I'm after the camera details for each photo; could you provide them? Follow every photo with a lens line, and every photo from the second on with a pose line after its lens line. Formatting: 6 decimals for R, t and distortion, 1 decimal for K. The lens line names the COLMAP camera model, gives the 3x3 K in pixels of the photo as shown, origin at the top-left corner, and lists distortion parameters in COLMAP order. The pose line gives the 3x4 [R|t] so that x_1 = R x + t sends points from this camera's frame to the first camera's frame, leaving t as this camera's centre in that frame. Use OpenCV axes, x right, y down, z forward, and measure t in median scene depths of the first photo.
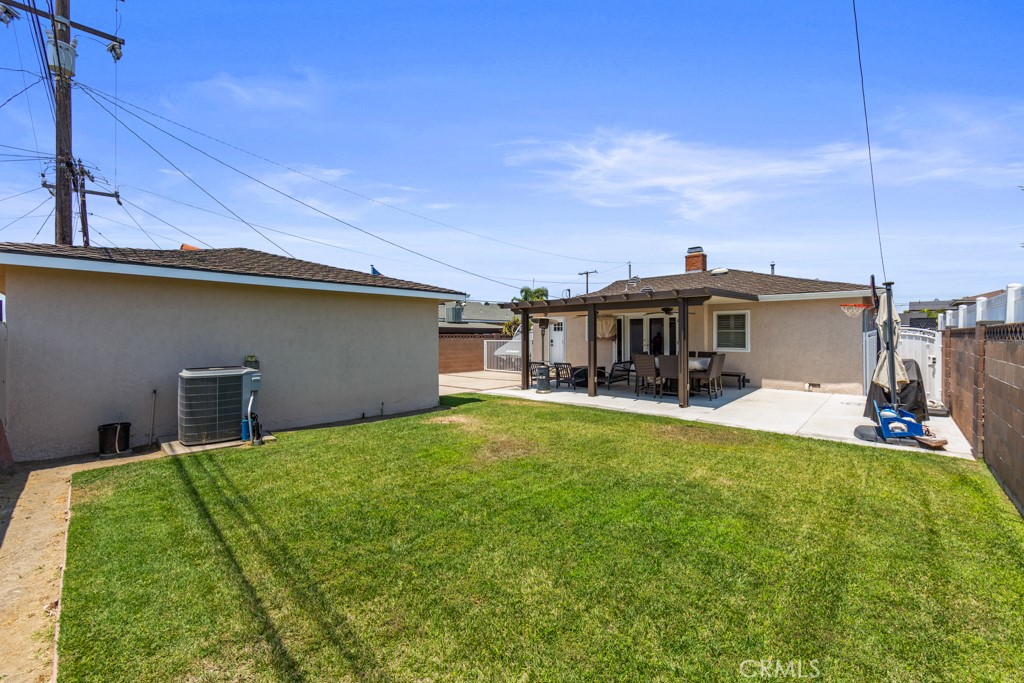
lens RADIAL K [[403.4, 0, 507.9], [0, 403.4, 342.8], [0, 0, 1]] dist [-0.001286, -0.000631]
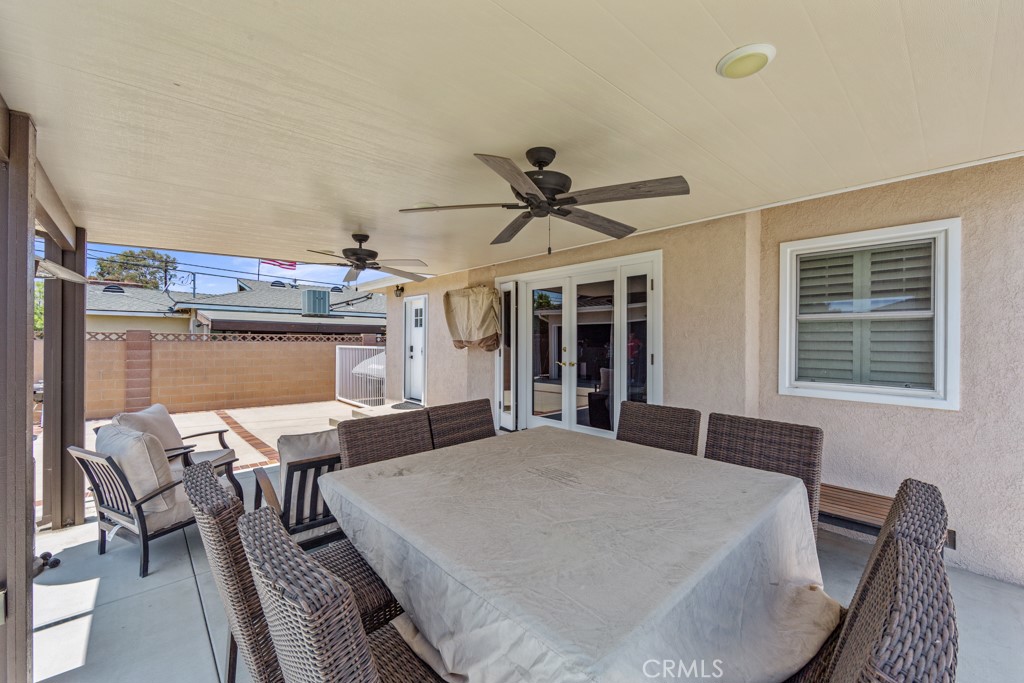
lens RADIAL K [[403.4, 0, 514.6], [0, 403.4, 338.8], [0, 0, 1]] dist [-0.001286, -0.000631]
pose [[0.998854, 0.002407, -0.047809, 0.321043], [-0.003338, 0.999806, -0.019399, -0.009103], [0.047753, 0.019537, 0.998668, 0.672198]]
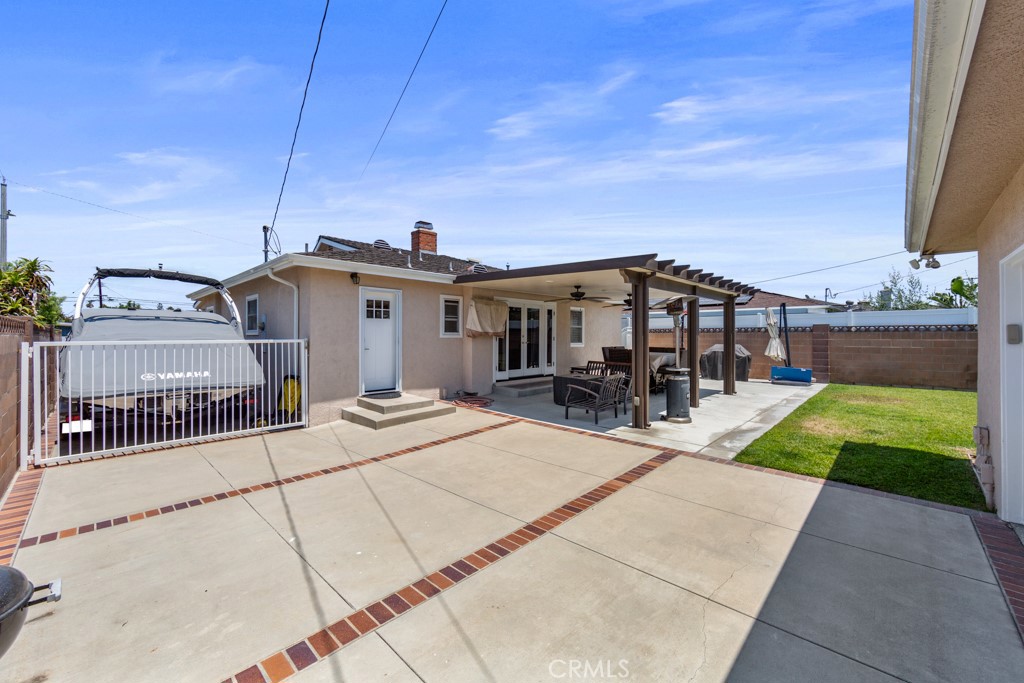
lens RADIAL K [[403.4, 0, 509.7], [0, 403.4, 332.9], [0, 0, 1]] dist [-0.001286, -0.000631]
pose [[-0.008020, 0.004159, 0.999959, -0.430667], [0.017529, 0.999838, -0.004018, -0.010419], [-0.999814, 0.017496, -0.008091, 1.055887]]
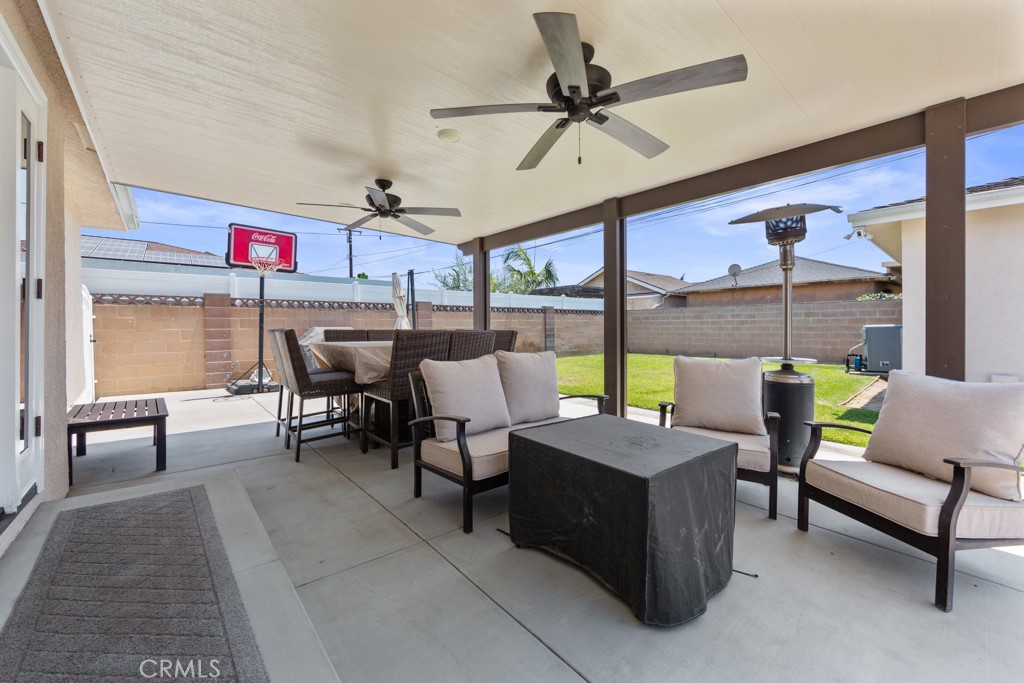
lens RADIAL K [[403.4, 0, 515.3], [0, 403.4, 331.8], [0, 0, 1]] dist [-0.001286, -0.000631]
pose [[-0.996757, -0.002129, 0.080442, 0.216371], [0.000664, 0.999398, 0.034683, 0.009207], [-0.080468, 0.034624, -0.996156, 1.096169]]
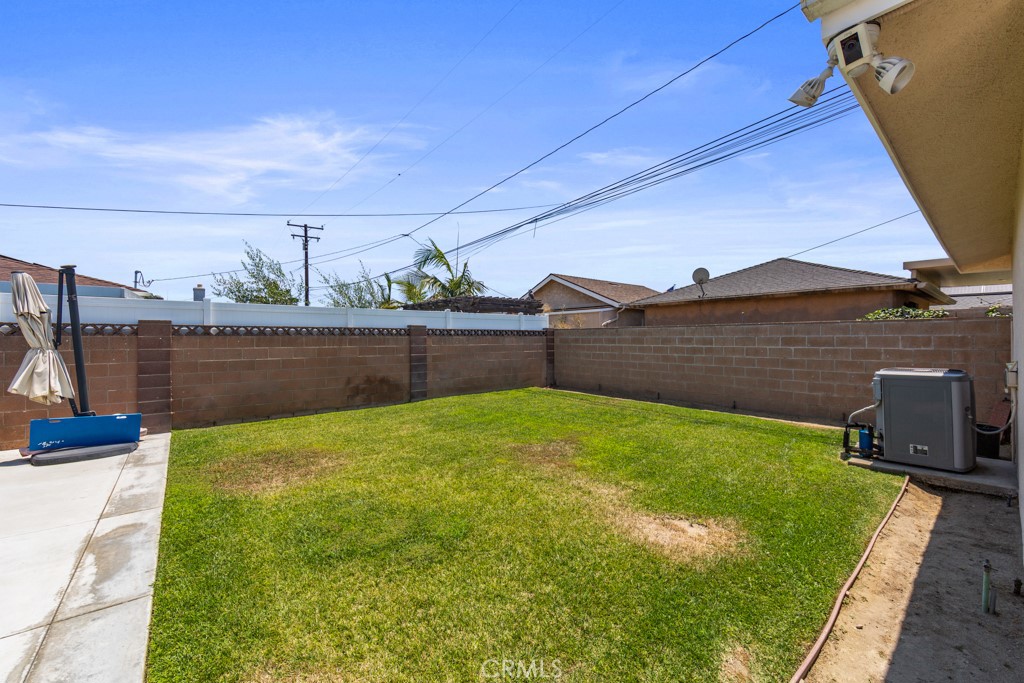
lens RADIAL K [[403.4, 0, 515.7], [0, 403.4, 337.6], [0, 0, 1]] dist [-0.001286, -0.000631]
pose [[-0.994939, -0.004554, 0.100381, -0.012794], [-0.002541, 0.999793, 0.020169, -0.011719], [-0.100452, 0.019811, -0.994745, 0.785346]]
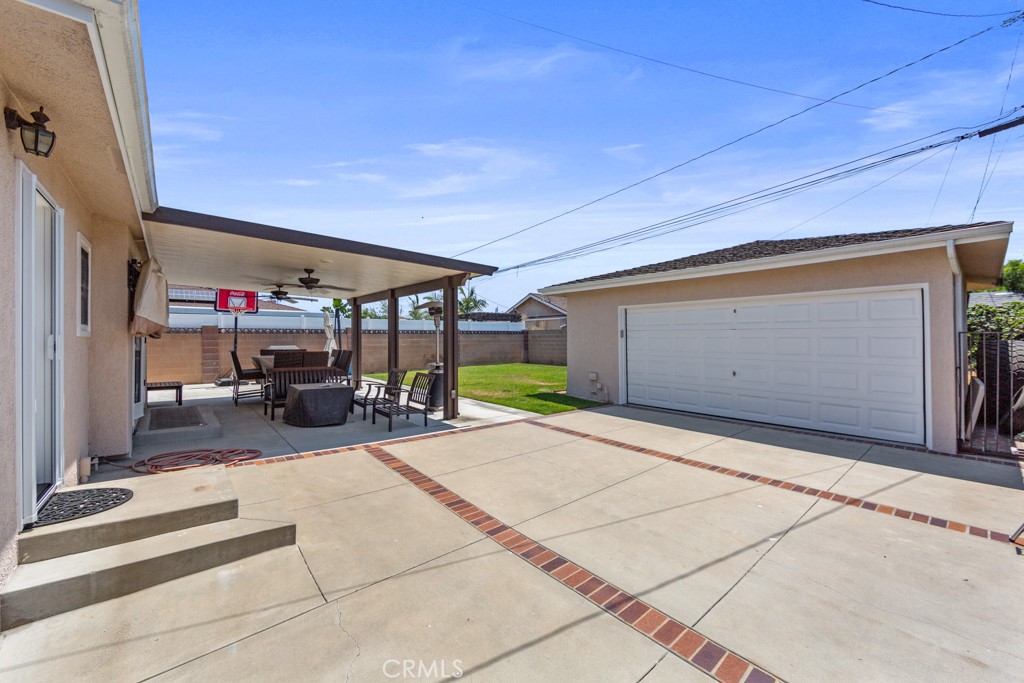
lens RADIAL K [[403.4, 0, 509.0], [0, 403.4, 337.6], [0, 0, 1]] dist [-0.001286, -0.000631]
pose [[-0.995113, 0.000931, 0.098743, -0.083850], [0.002600, 0.999856, 0.016767, -0.010706], [-0.098713, 0.016941, -0.994972, 1.406606]]
